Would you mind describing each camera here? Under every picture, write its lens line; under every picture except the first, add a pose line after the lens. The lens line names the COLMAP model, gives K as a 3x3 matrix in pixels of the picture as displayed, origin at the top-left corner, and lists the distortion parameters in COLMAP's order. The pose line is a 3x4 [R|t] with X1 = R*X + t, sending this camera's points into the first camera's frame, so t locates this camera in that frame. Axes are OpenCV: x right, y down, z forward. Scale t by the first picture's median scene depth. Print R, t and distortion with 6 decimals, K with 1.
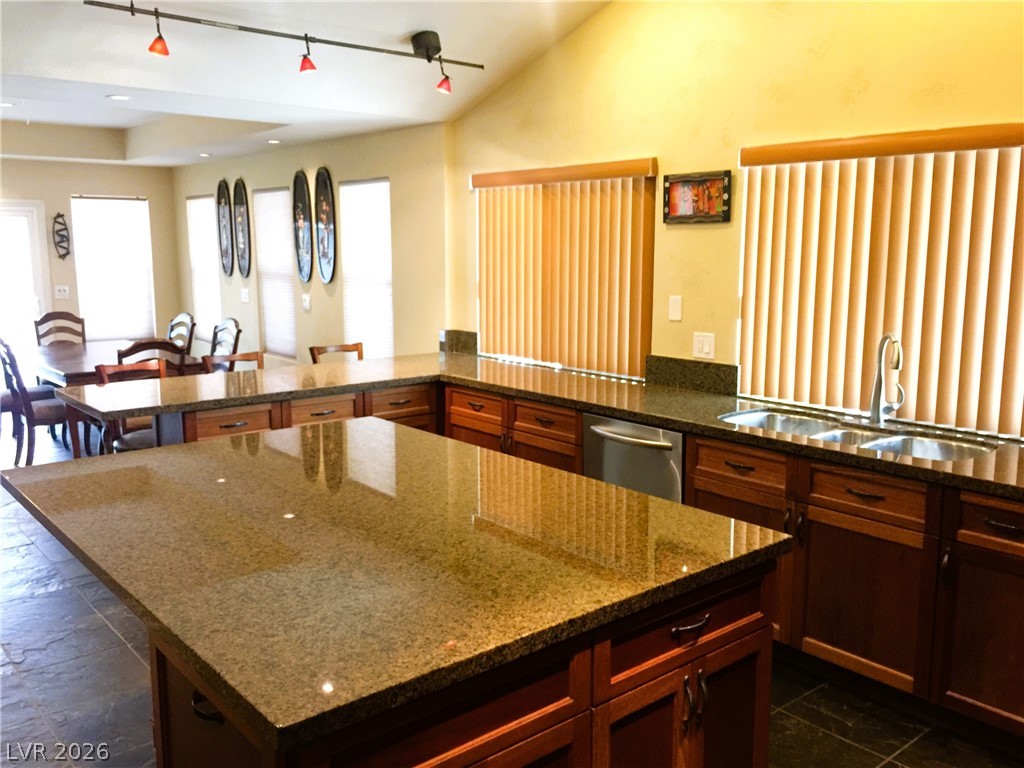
lens RADIAL K [[891.7, 0, 512.0], [0, 891.7, 384.0], [0, 0, 1]] dist [0.121824, -0.172354]
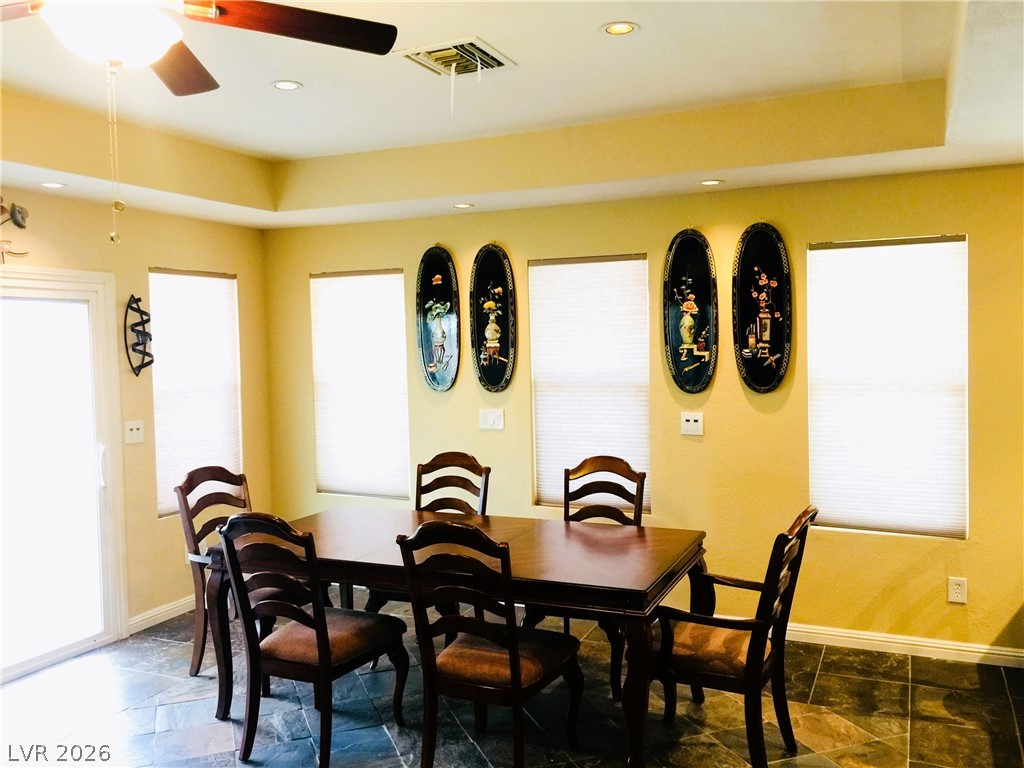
lens RADIAL K [[891.7, 0, 512.0], [0, 891.7, 384.0], [0, 0, 1]] dist [0.121824, -0.172354]
pose [[0.894620, -0.029879, 0.445827, -0.555522], [0.084580, 0.991047, -0.103304, -0.053256], [-0.438749, 0.130126, 0.889138, 0.396178]]
